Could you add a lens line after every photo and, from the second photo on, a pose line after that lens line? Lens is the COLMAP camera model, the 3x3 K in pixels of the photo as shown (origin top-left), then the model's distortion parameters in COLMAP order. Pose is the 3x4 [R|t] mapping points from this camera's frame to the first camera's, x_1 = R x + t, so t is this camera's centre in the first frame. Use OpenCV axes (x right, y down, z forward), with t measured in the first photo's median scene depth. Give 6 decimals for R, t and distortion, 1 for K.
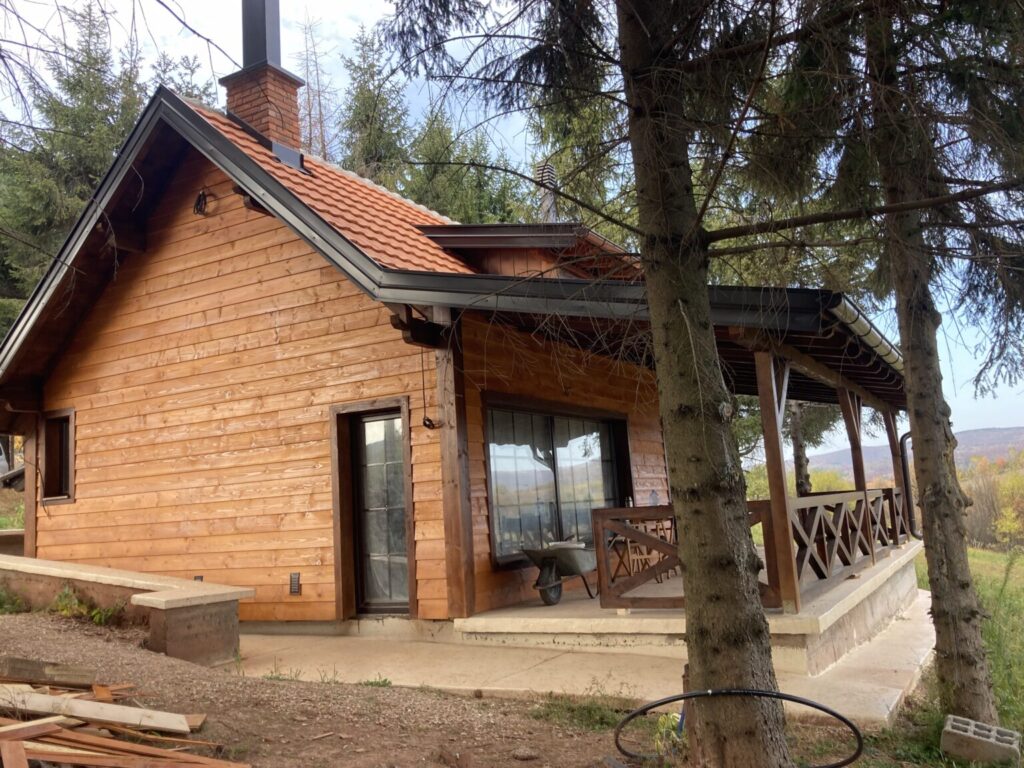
lens RADIAL K [[913.8, 0, 512.0], [0, 913.8, 384.0], [0, 0, 1]] dist [0.017609, -0.004520]
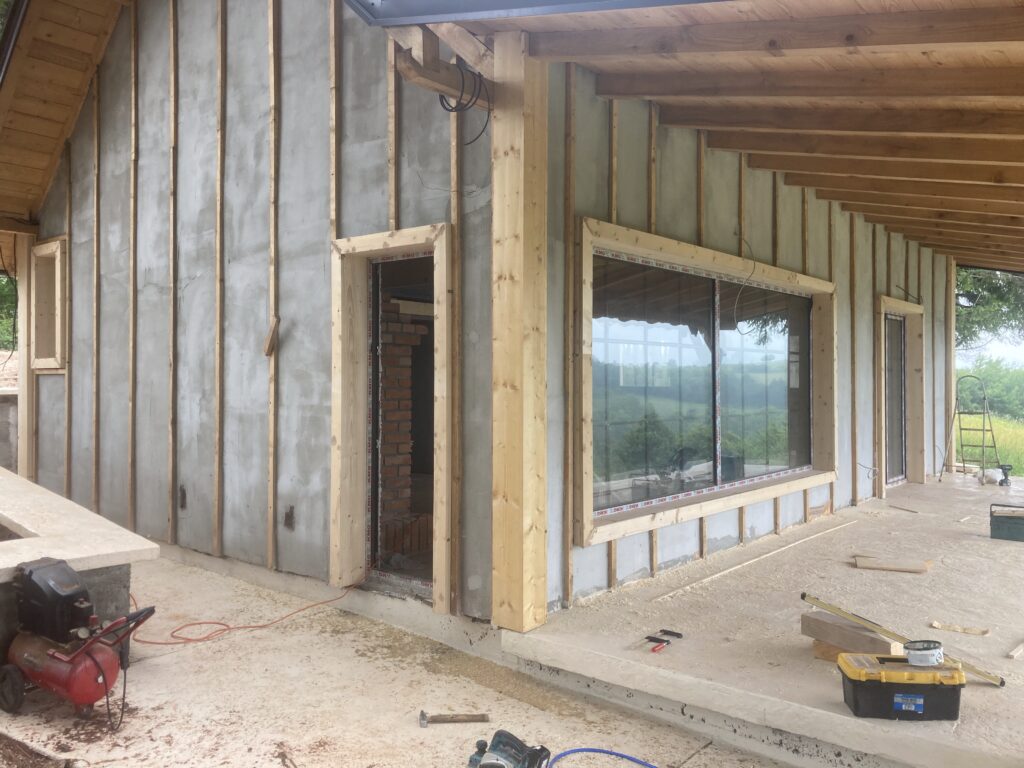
lens RADIAL K [[818.9, 0, 512.0], [0, 818.9, 384.0], [0, 0, 1]] dist [0.071474, -0.111135]
pose [[0.979607, 0.063456, -0.190638, 0.022103], [-0.035494, 0.988550, 0.146662, 0.030079], [0.197762, -0.136905, 0.970643, 0.431680]]
